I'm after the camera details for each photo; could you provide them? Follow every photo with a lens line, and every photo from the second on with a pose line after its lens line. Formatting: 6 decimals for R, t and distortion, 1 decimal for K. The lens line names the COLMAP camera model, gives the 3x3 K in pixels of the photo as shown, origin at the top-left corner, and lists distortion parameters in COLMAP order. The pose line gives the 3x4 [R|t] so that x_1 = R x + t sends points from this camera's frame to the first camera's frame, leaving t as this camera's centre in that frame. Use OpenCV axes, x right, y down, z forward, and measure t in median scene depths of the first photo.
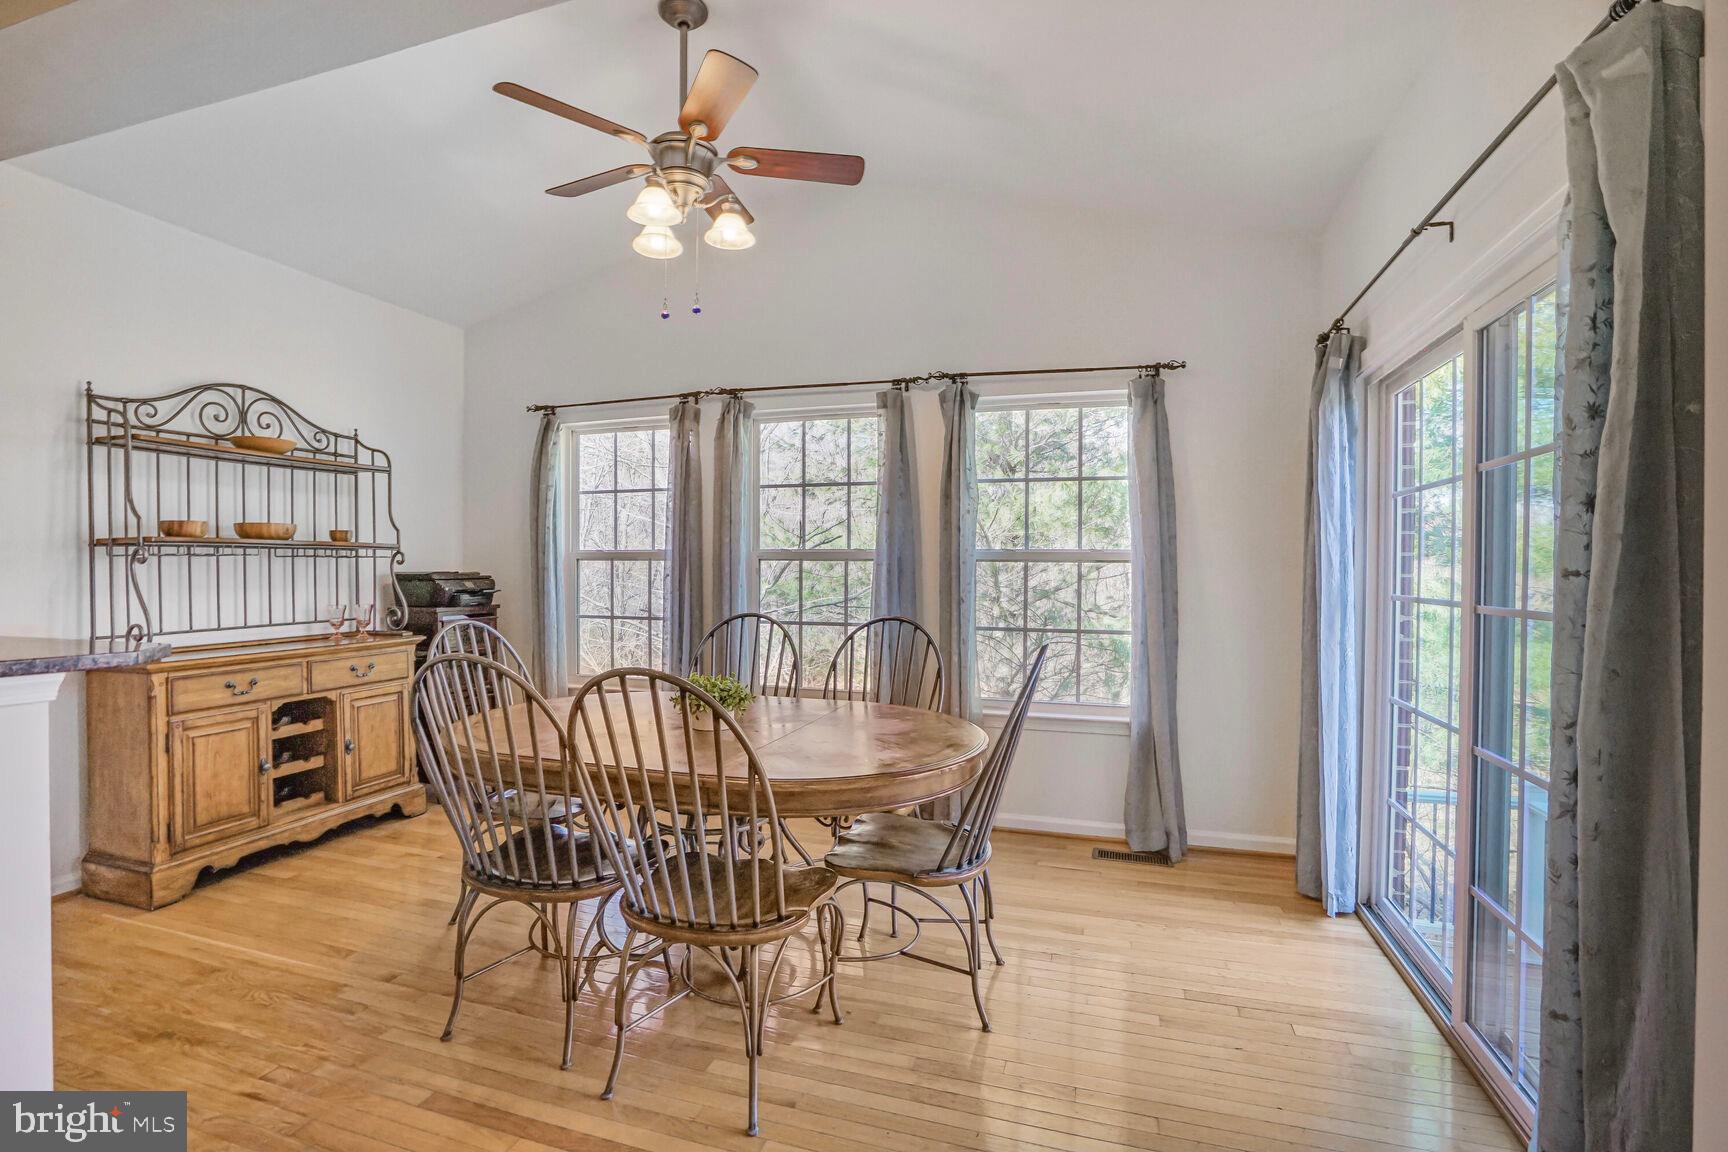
lens RADIAL K [[801.4, 0, 856.8], [0, 801.4, 572.2], [0, 0, 1]] dist [-0.067949, 0.028667]
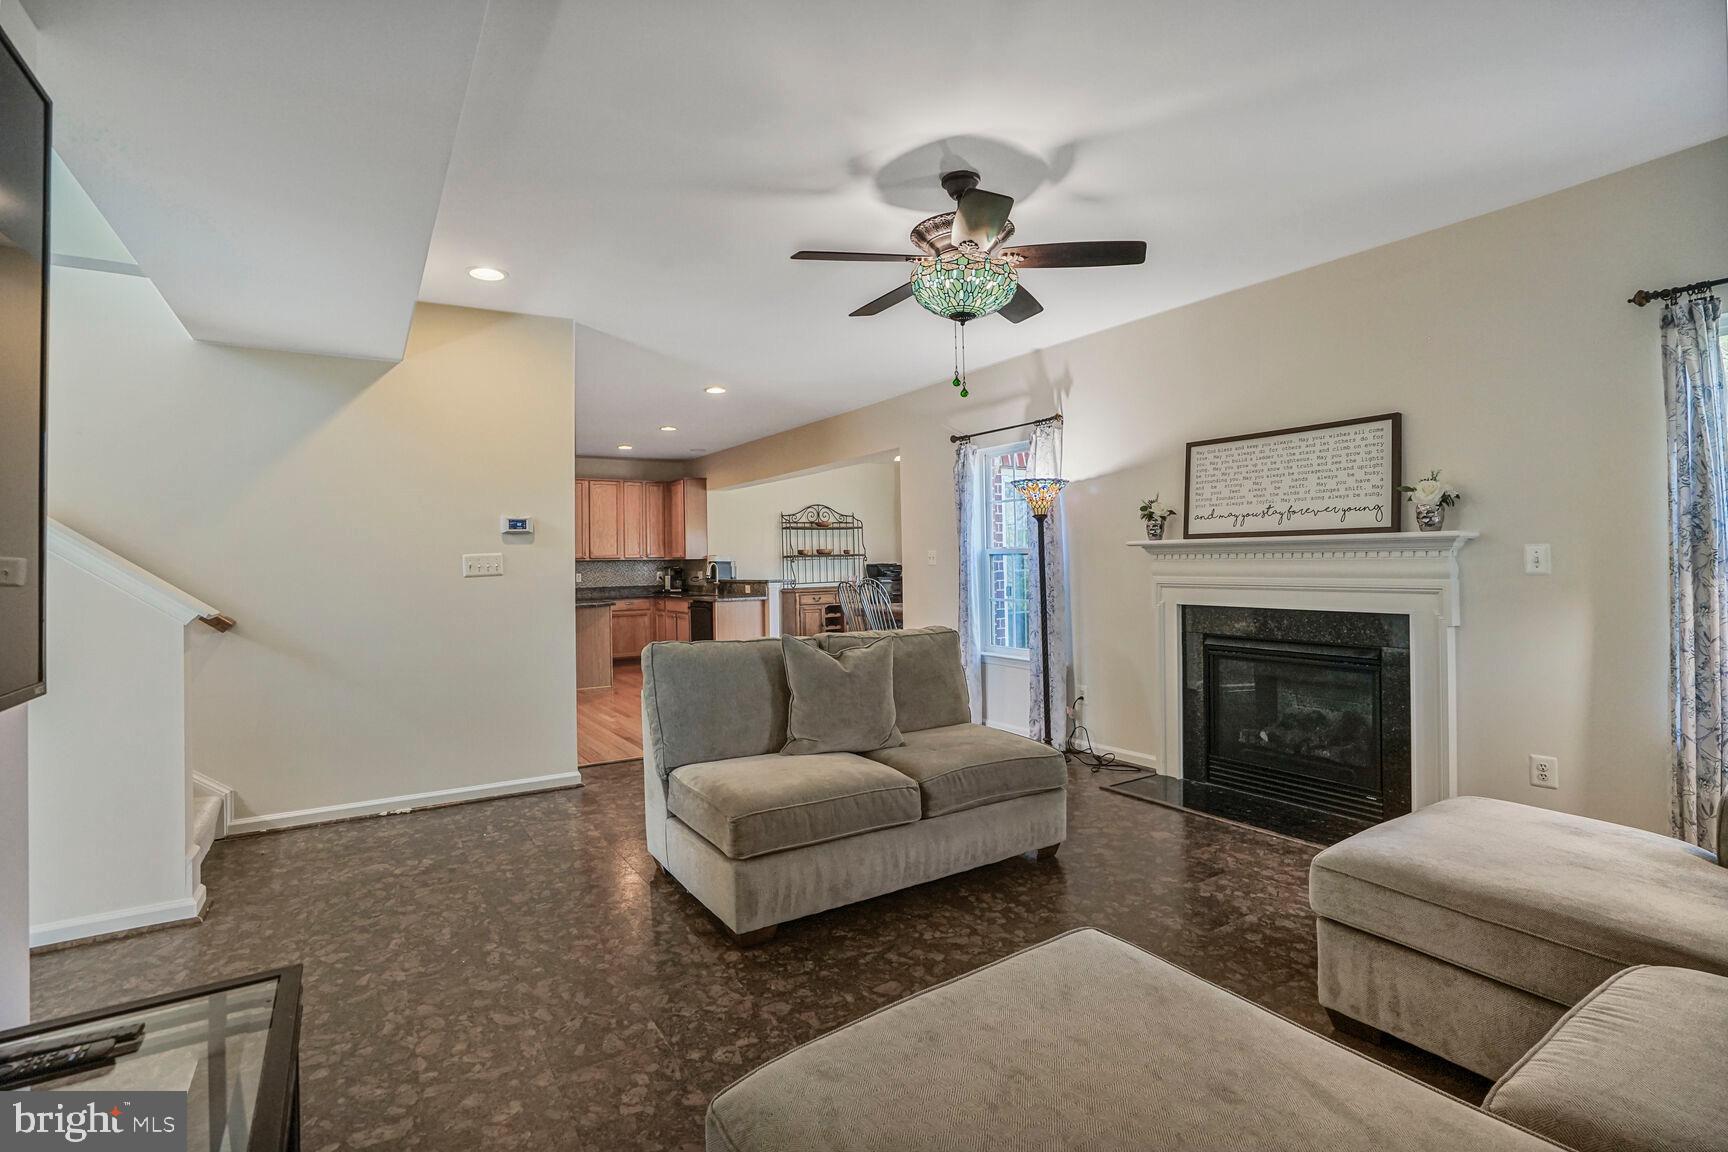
lens RADIAL K [[798.0, 0, 848.0], [0, 798.0, 545.8], [0, 0, 1]] dist [-0.036486, 0.000817]
pose [[0.765146, -0.029218, -0.643194, 1.277228], [0.016056, 0.999525, -0.026305, 0.009285], [0.643657, 0.009800, 0.765252, -1.293808]]
